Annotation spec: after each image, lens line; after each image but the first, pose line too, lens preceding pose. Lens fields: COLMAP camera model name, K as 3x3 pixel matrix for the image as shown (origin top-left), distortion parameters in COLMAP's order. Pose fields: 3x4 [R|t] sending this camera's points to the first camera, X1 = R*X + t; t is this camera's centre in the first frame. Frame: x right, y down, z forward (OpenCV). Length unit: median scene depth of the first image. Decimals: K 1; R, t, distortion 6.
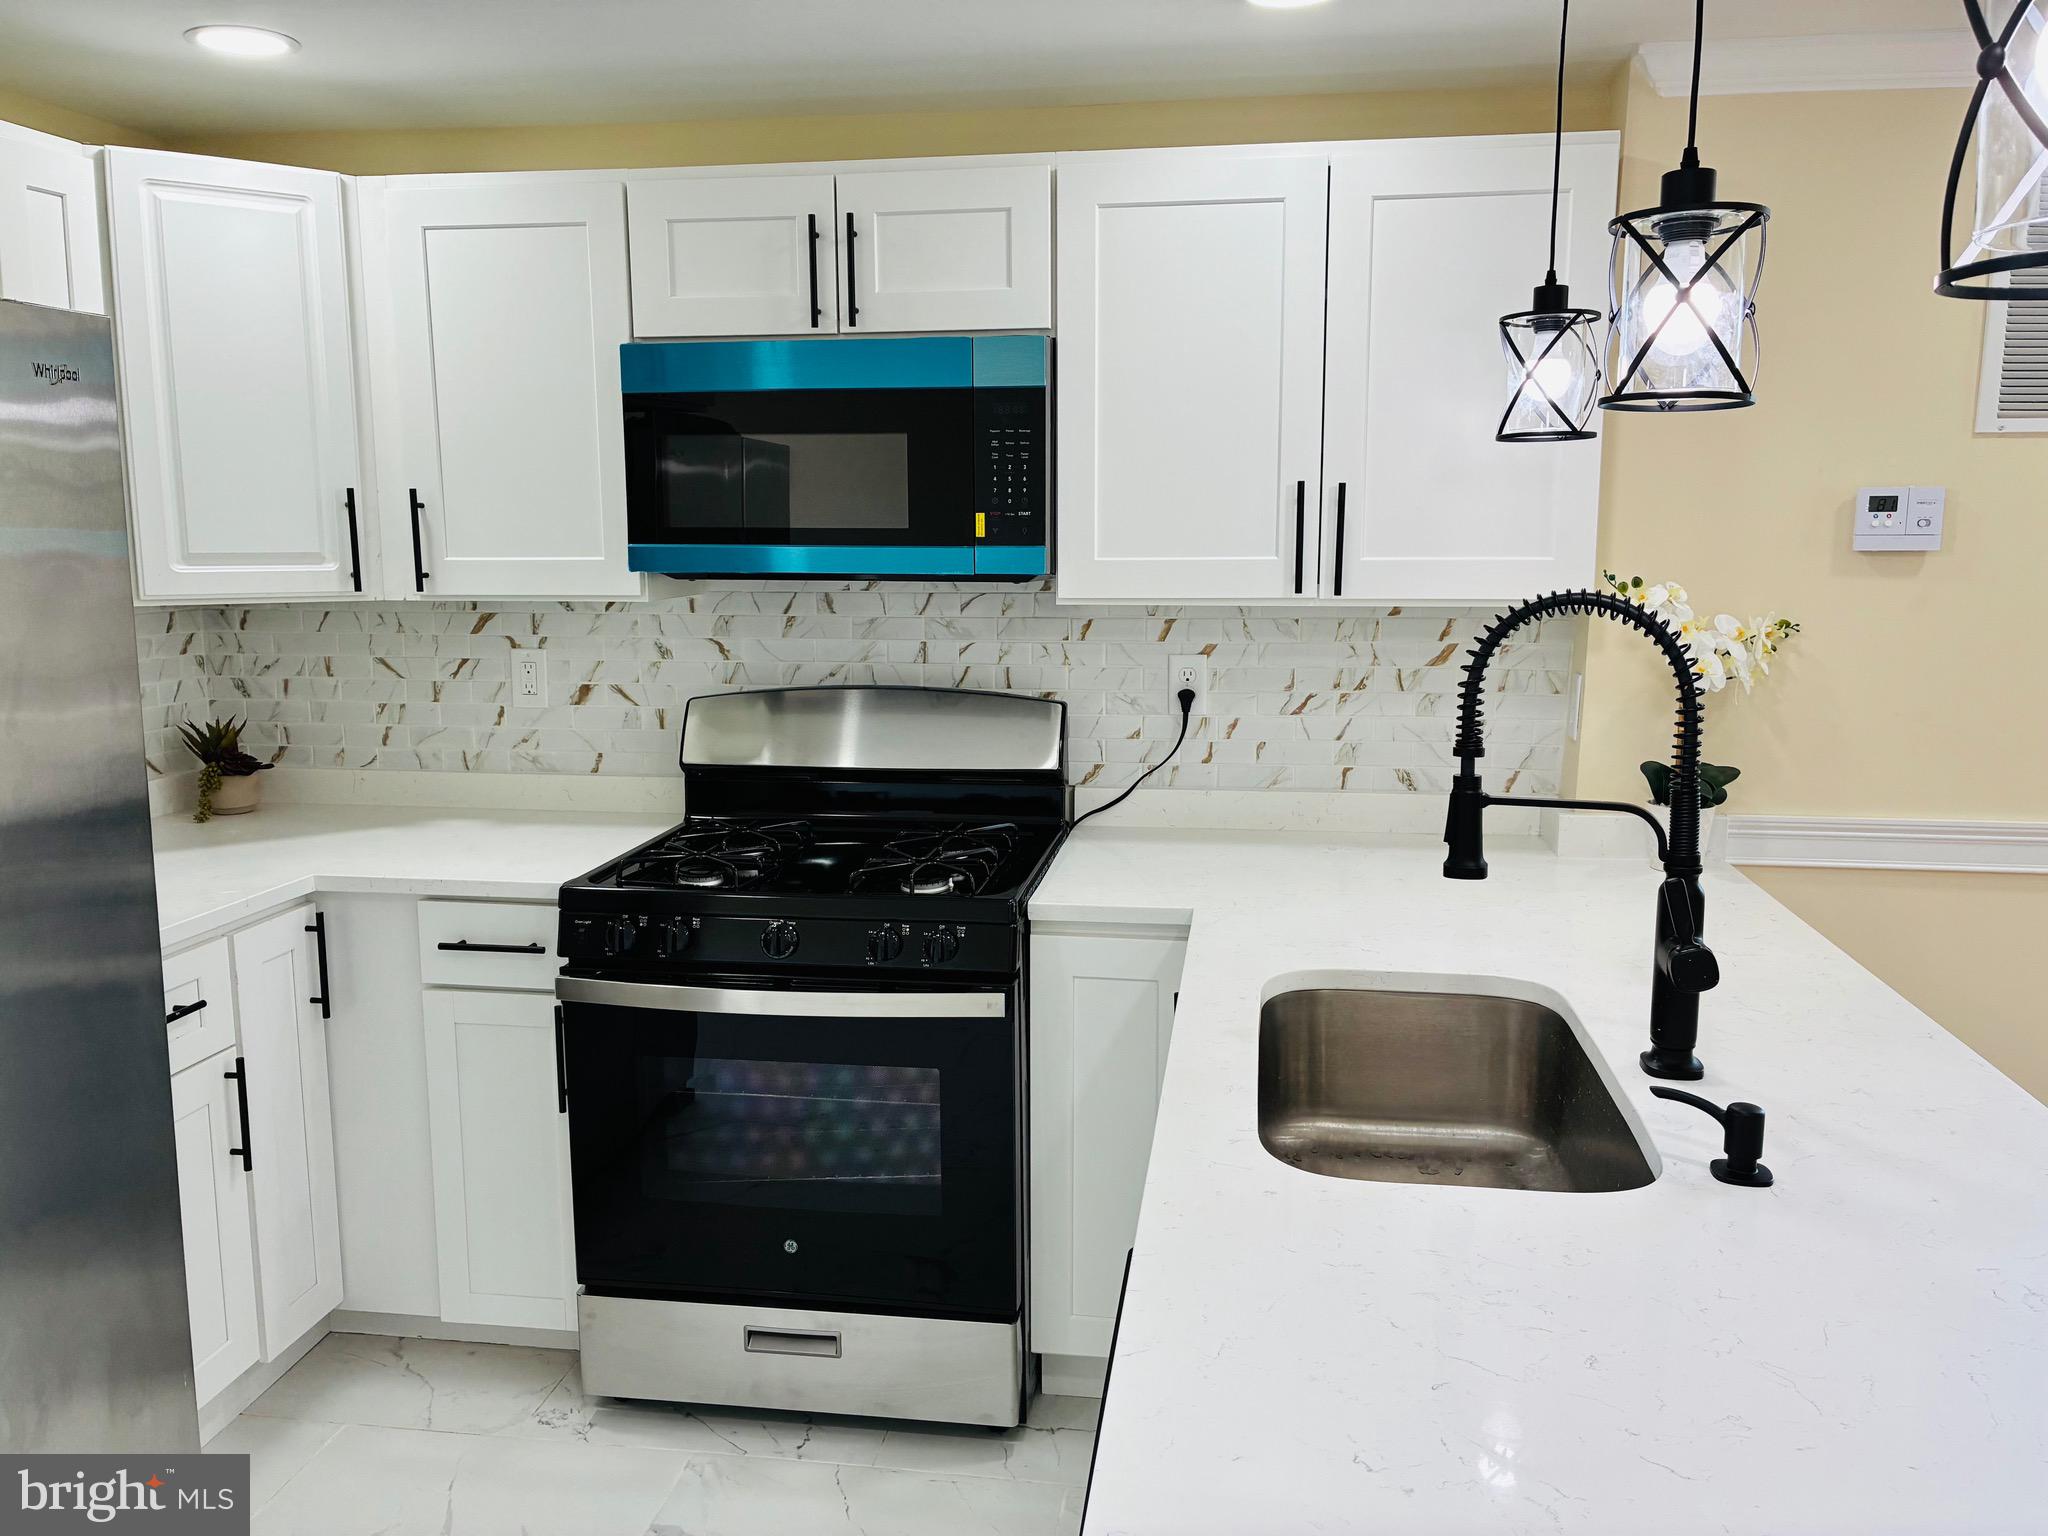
lens RADIAL K [[1575.5, 0, 1024.0], [0, 1575.5, 765.7], [0, 0, 1]] dist [0.015189, 0.002942]
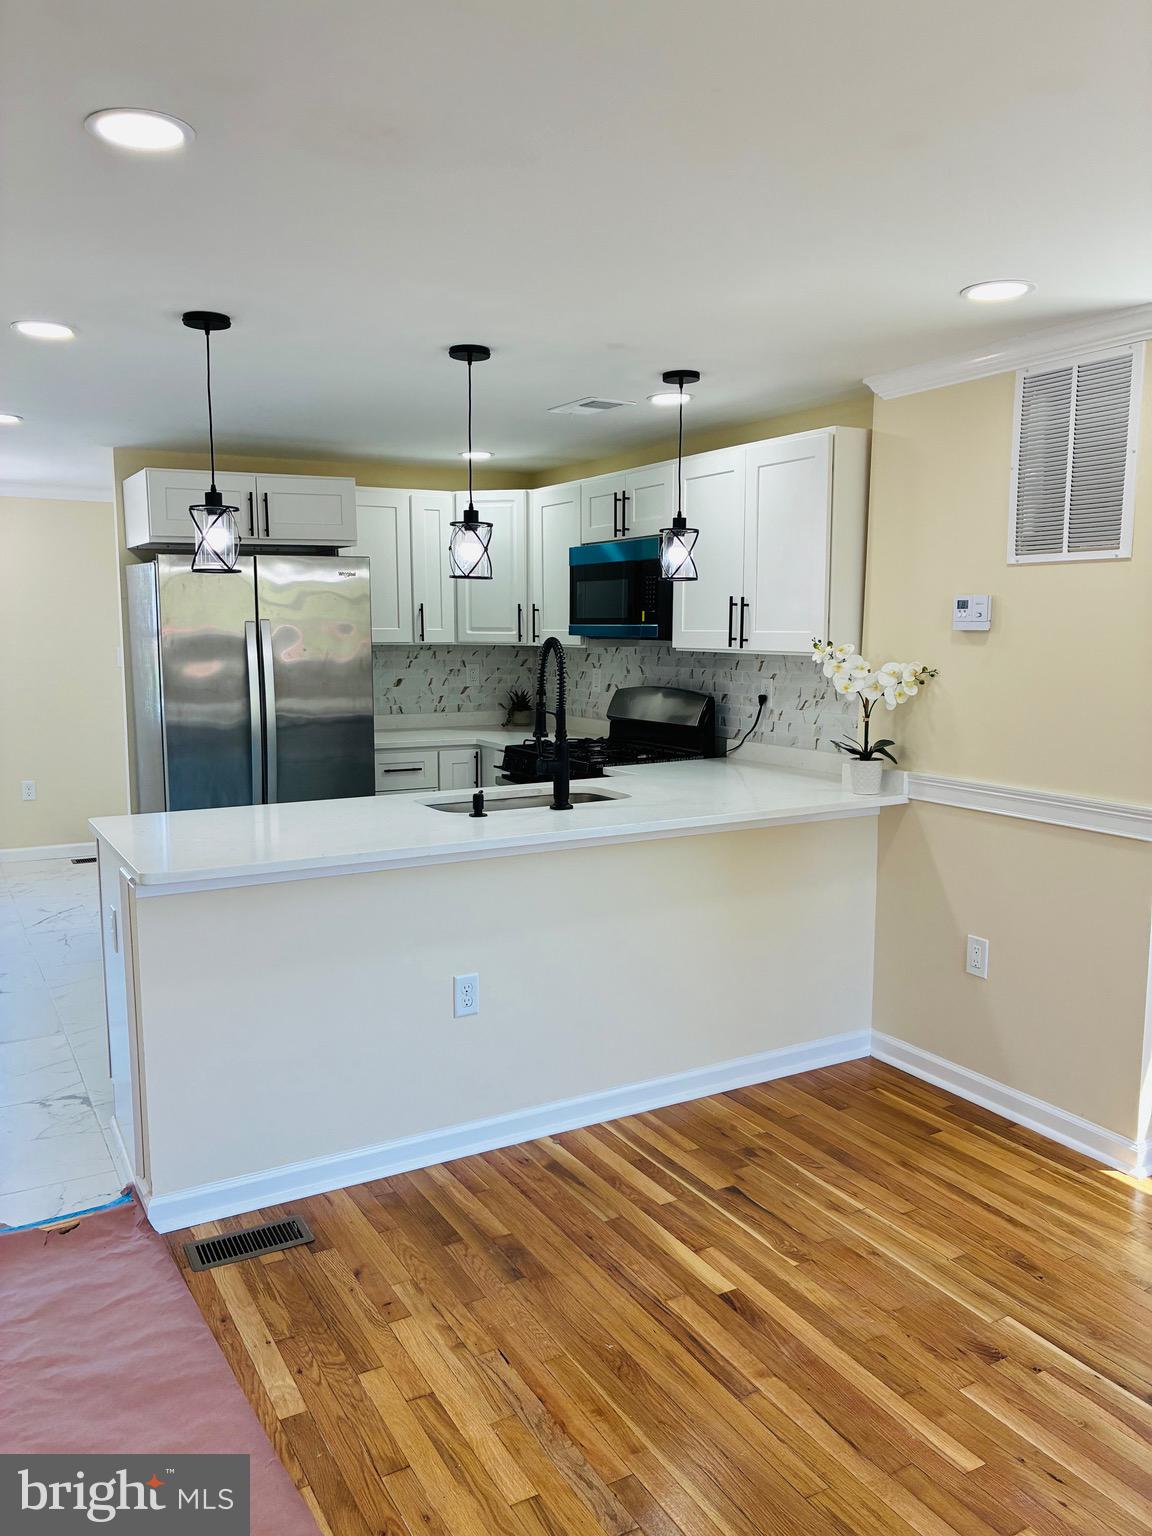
lens RADIAL K [[1181.6, 0, 577.9], [0, 1181.6, 771.0], [0, 0, 1]] dist [0.015189, 0.002942]
pose [[0.617703, 0.100083, -0.780017, 1.251409], [-0.116775, 0.992546, 0.034877, 0.026574], [0.777693, 0.069543, 0.624785, -0.167065]]
